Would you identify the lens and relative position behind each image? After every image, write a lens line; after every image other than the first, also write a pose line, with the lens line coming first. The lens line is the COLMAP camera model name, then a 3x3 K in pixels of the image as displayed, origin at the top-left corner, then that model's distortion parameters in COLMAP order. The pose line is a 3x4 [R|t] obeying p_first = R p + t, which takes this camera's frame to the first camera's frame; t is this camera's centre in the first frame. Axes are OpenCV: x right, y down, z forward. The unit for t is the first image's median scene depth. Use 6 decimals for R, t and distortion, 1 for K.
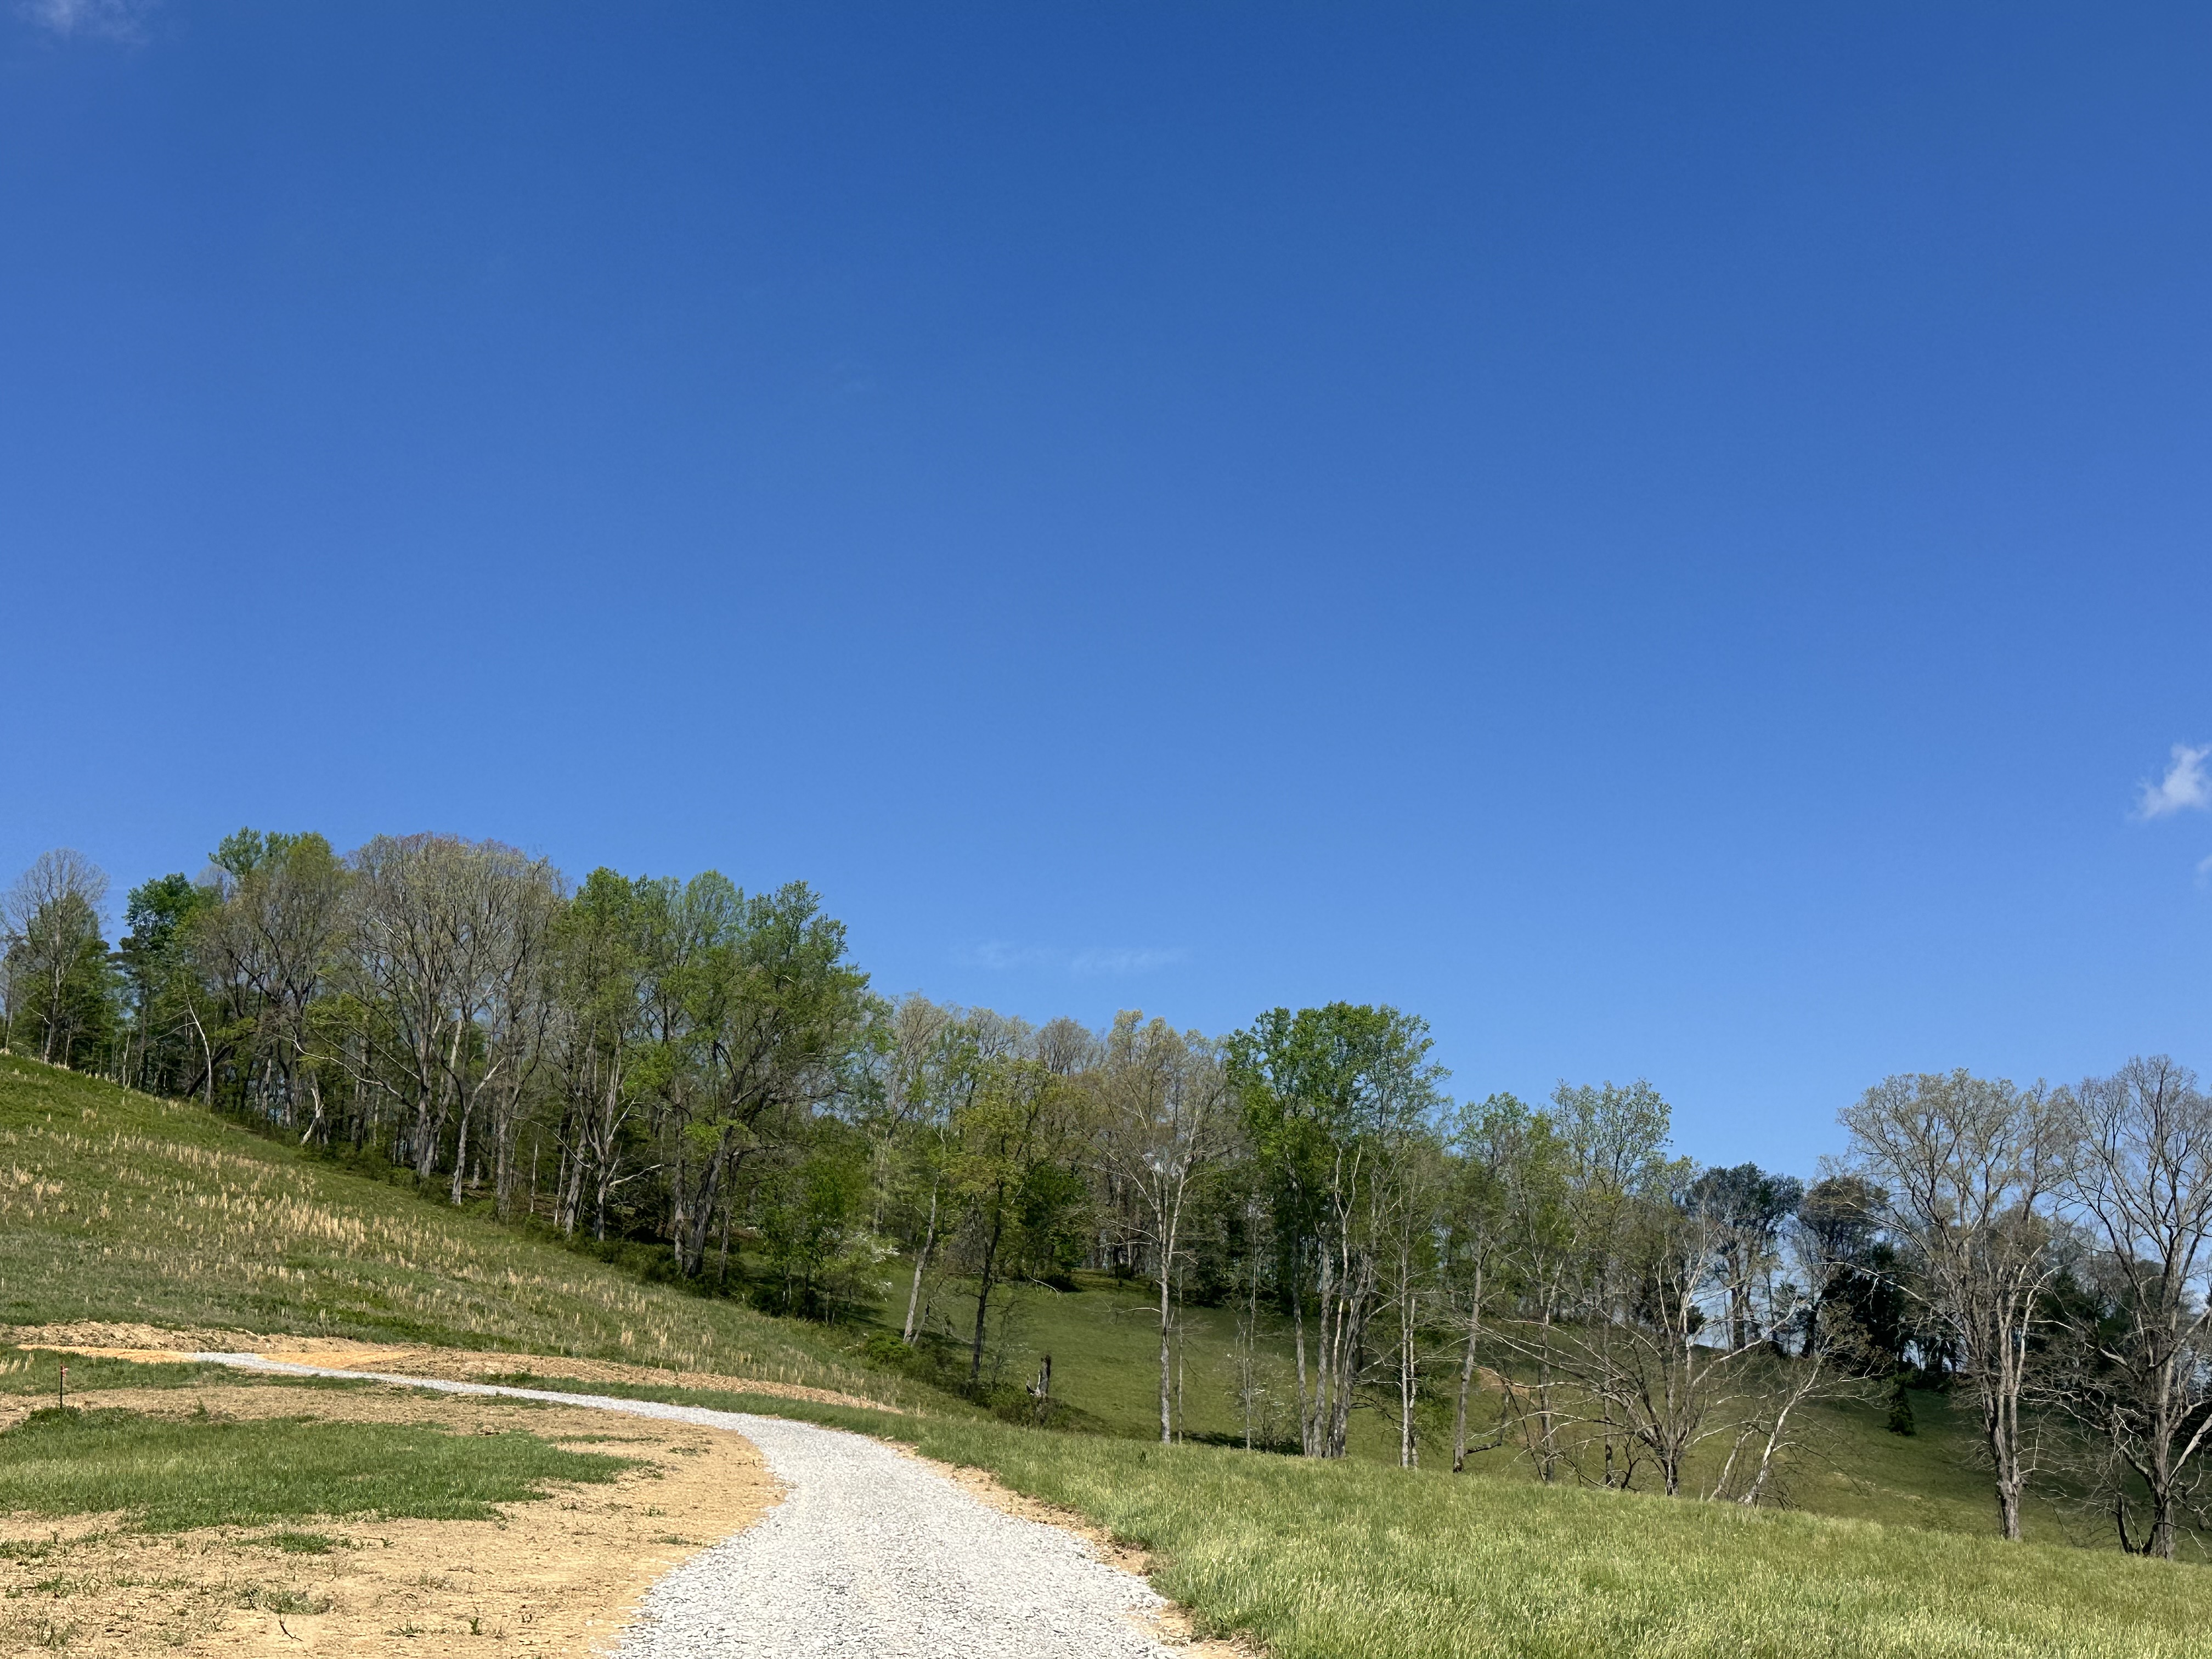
lens RADIAL K [[2749.6, 0, 1155.6], [0, 2749.6, 836.7], [0, 0, 1]] dist [0.218214, -0.497813]
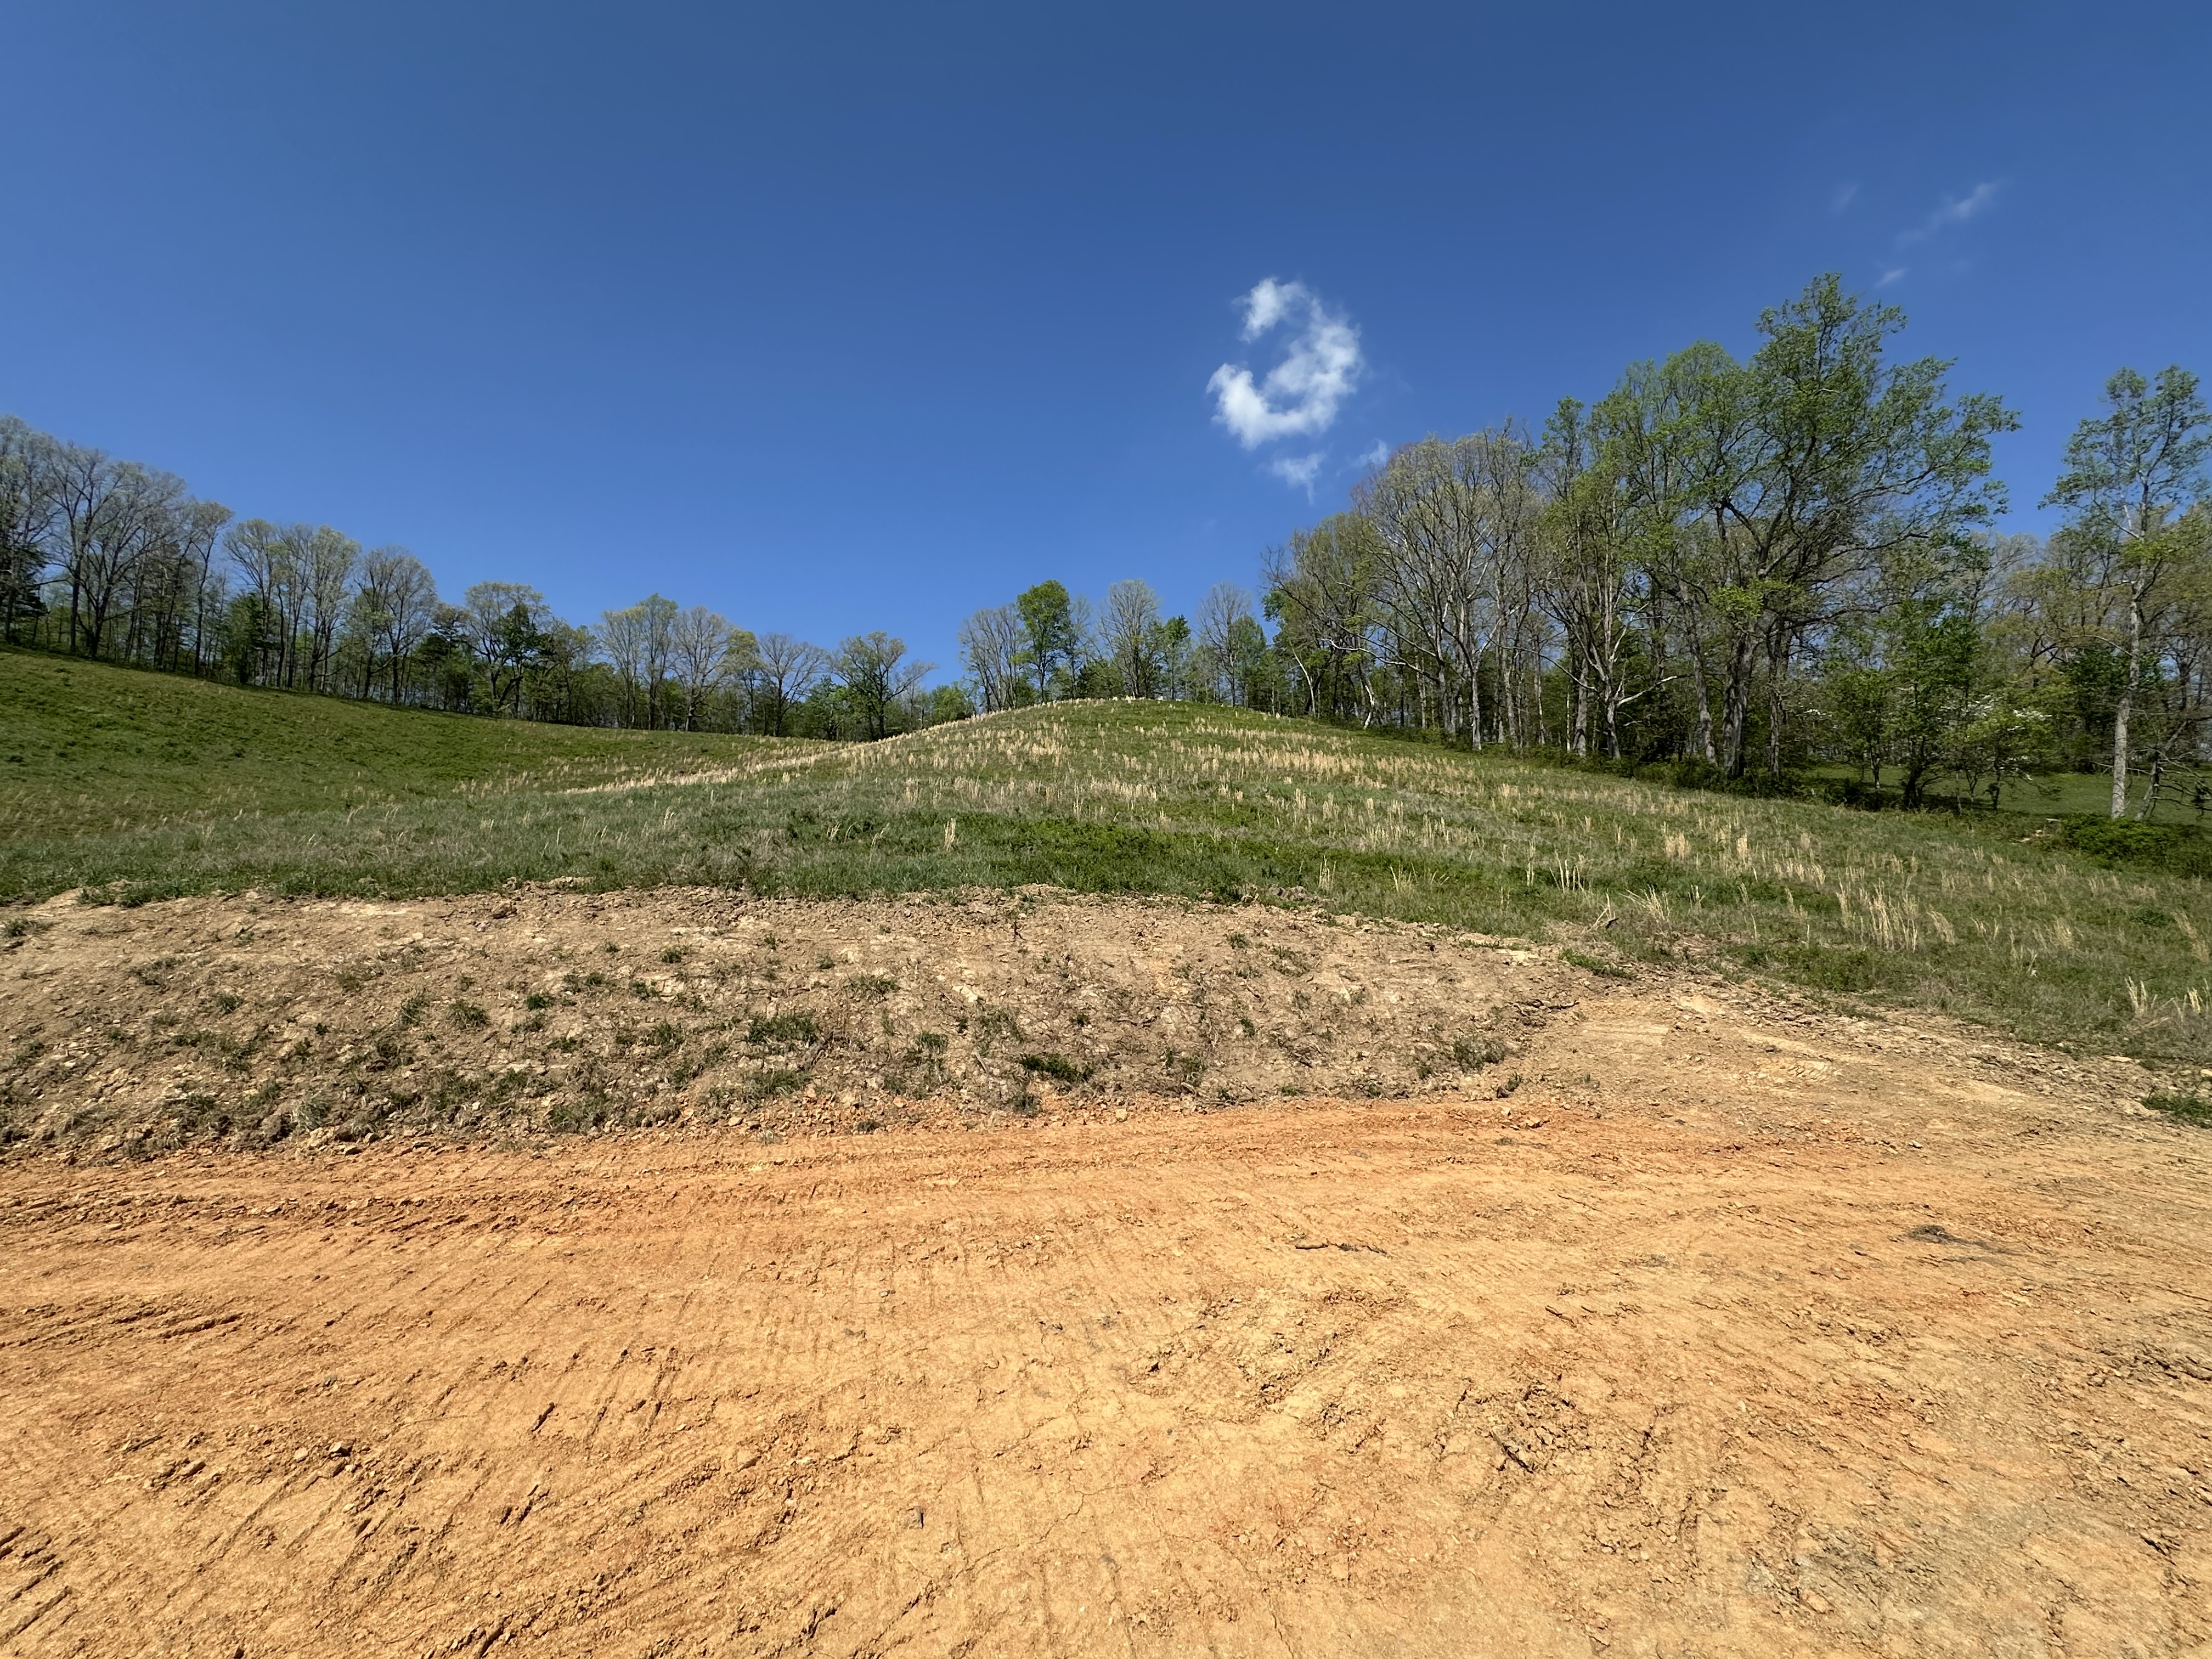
lens RADIAL K [[1006.3, 0, 1103.6], [0, 1006.3, 833.1], [0, 0, 1]] dist [-0.004967, 0.000988]
pose [[0.775774, -0.093559, -0.624036, -0.127997], [0.179787, 0.980729, 0.076466, 0.118030], [0.604856, -0.171514, 0.777645, 0.644867]]
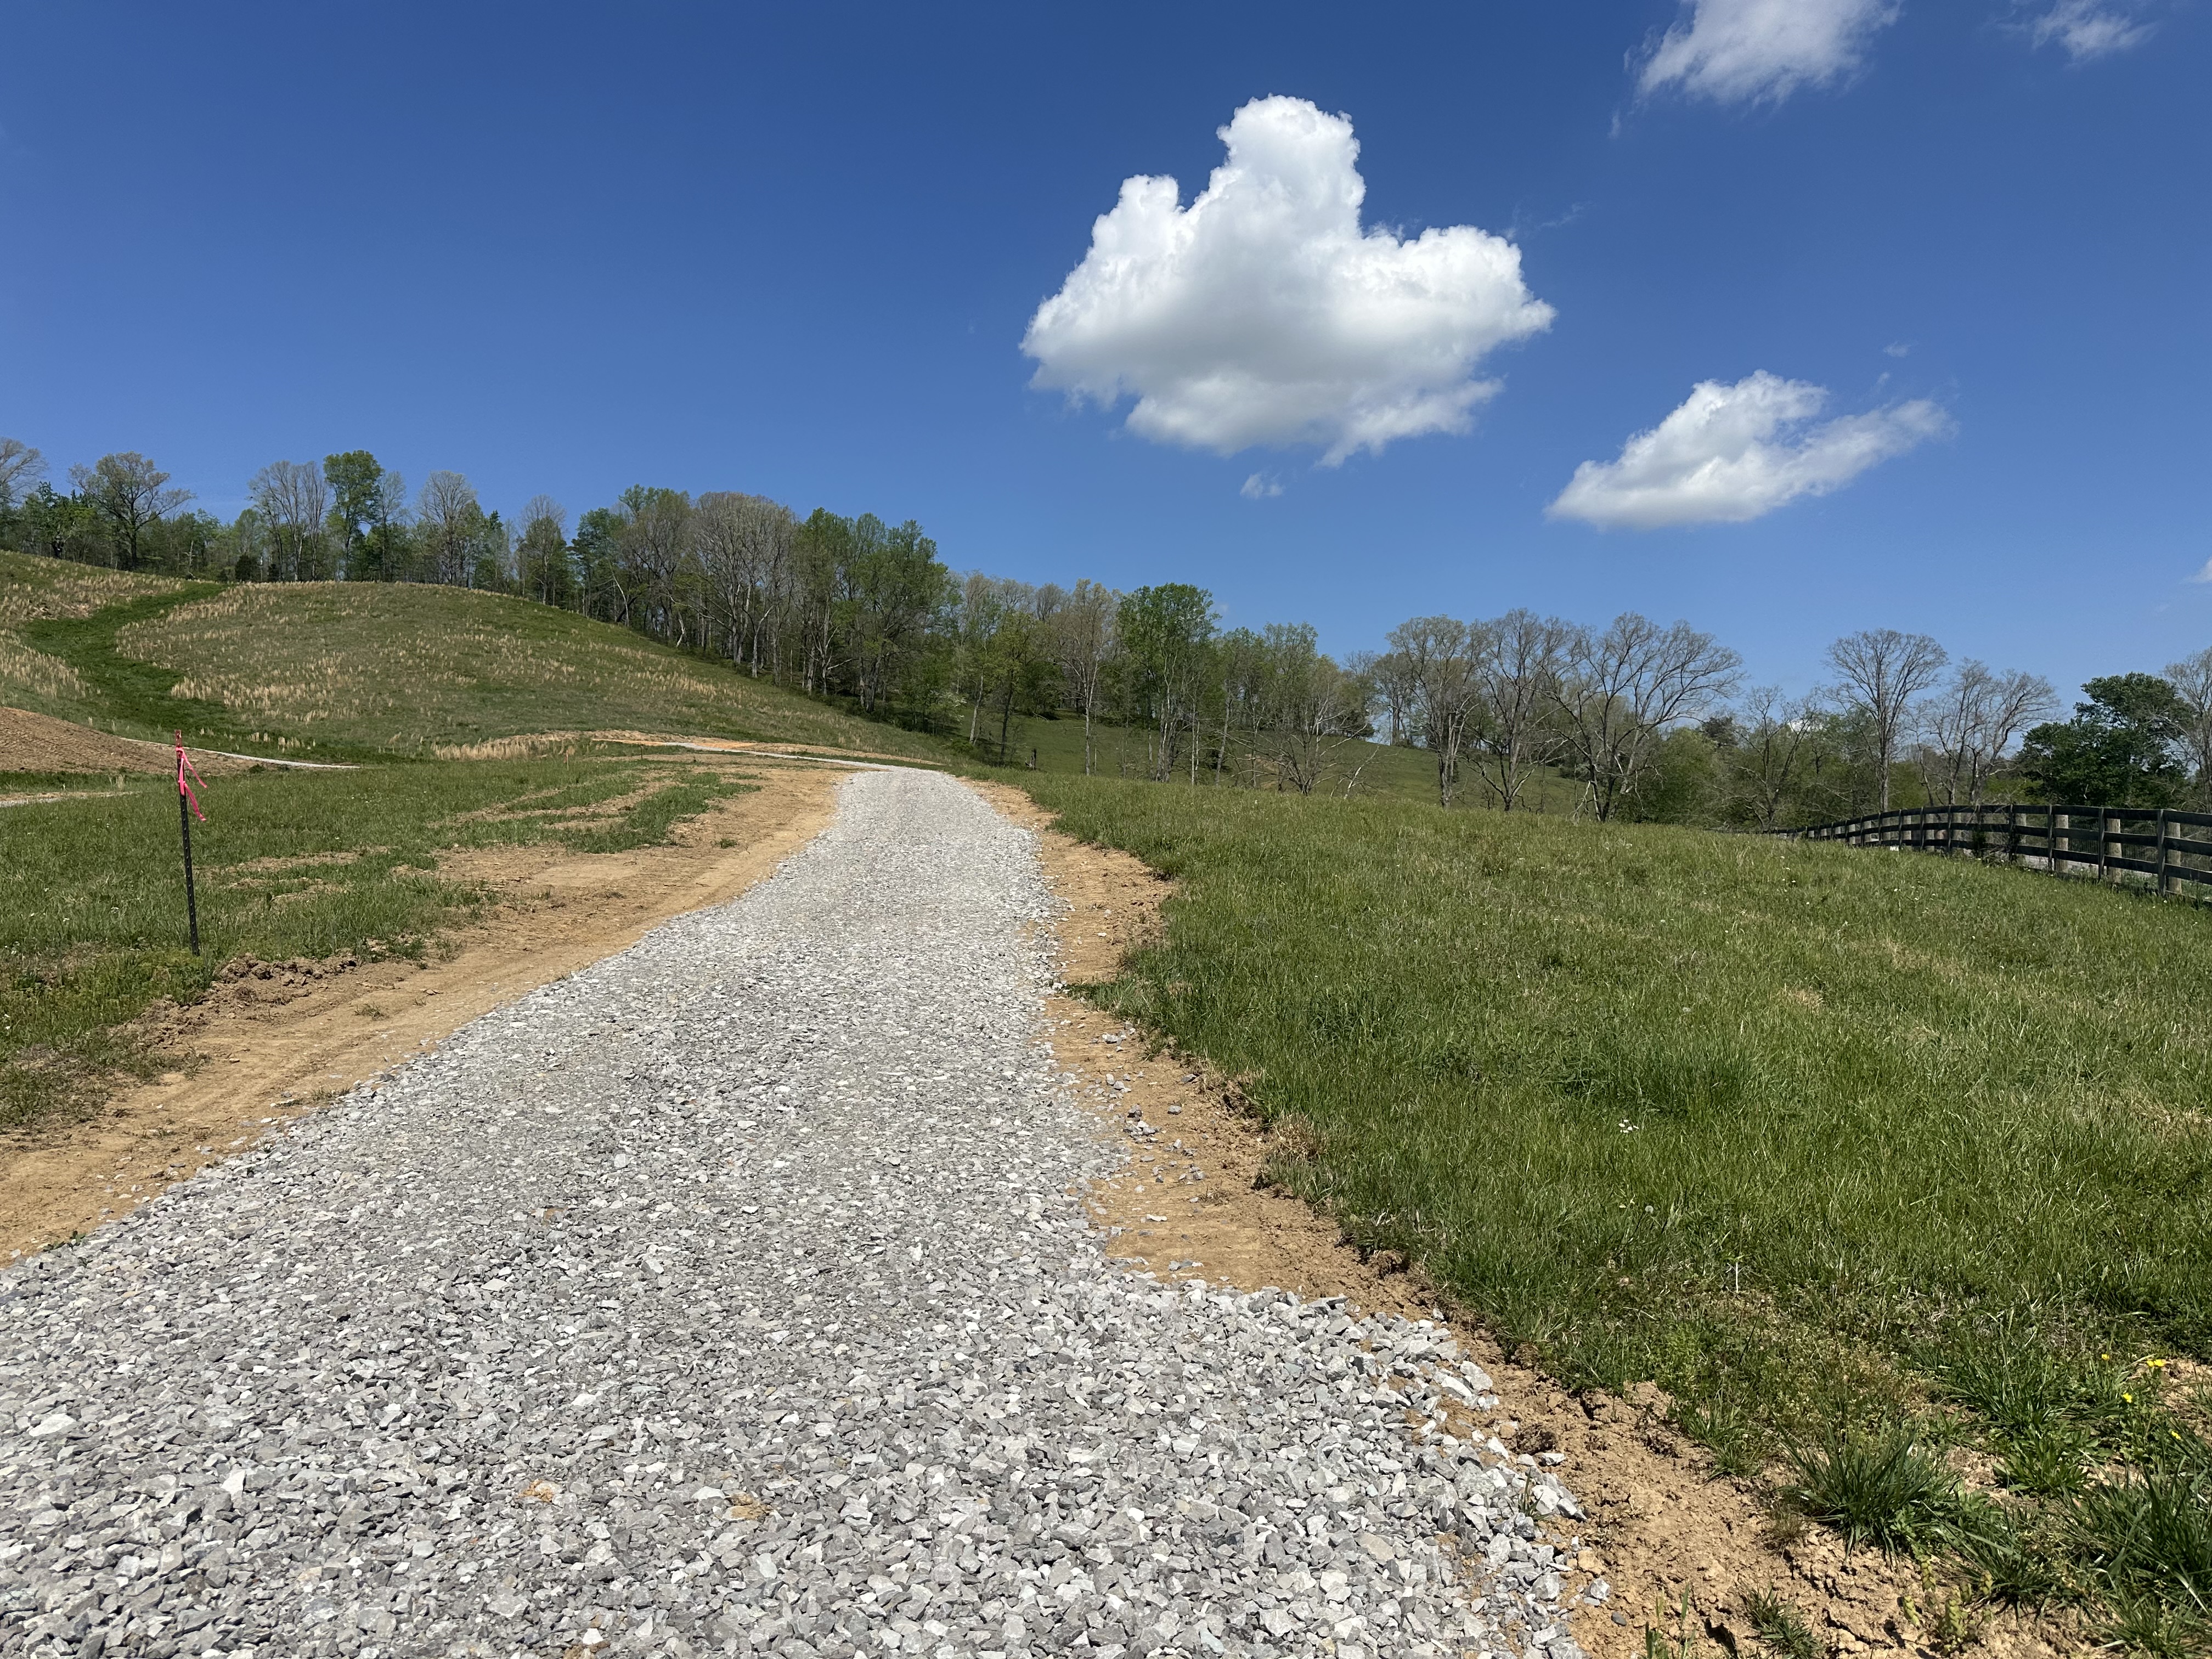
lens RADIAL K [[1557.2, 0, 1118.5], [0, 1557.2, 835.0], [0, 0, 1]] dist [0.130327, -0.183263]
pose [[0.999976, -0.003273, -0.006153, 0.030416], [0.004626, 0.972056, 0.234701, -0.030042], [0.005213, -0.234724, 0.972048, -0.182233]]
